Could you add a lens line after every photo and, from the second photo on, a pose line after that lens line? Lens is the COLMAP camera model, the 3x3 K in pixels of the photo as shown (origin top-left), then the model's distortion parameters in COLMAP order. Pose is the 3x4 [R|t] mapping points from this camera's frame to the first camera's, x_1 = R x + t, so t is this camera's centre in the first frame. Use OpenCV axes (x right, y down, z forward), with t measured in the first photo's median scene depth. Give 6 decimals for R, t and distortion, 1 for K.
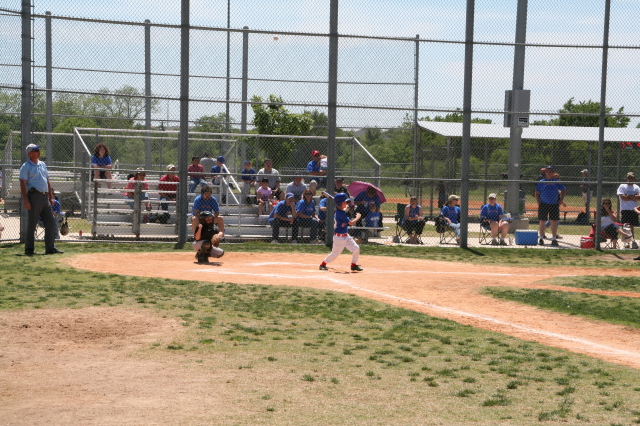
lens RADIAL K [[1933.7, 0, 320.0], [0, 1933.7, 213.0], [0, 0, 1]] dist [0.965342, 0.596844]
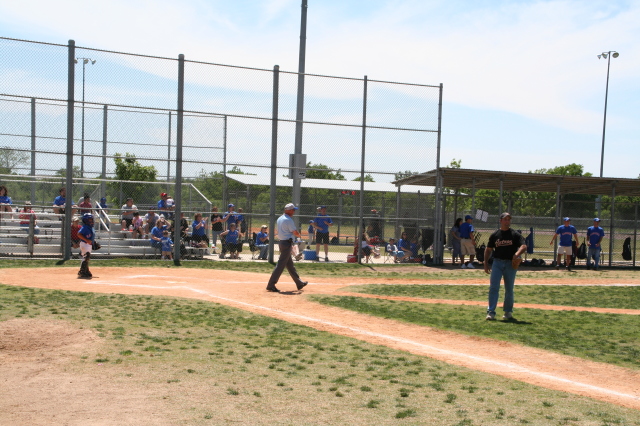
lens RADIAL K [[1120.3, 0, 320.0], [0, 1120.3, 213.0], [0, 0, 1]] dist [0.162553, 1.249452]
pose [[0.982206, 0.009947, 0.187543, -0.055338], [-0.007245, 0.999860, -0.015088, -0.007573], [-0.187667, 0.013460, 0.982141, 0.227361]]
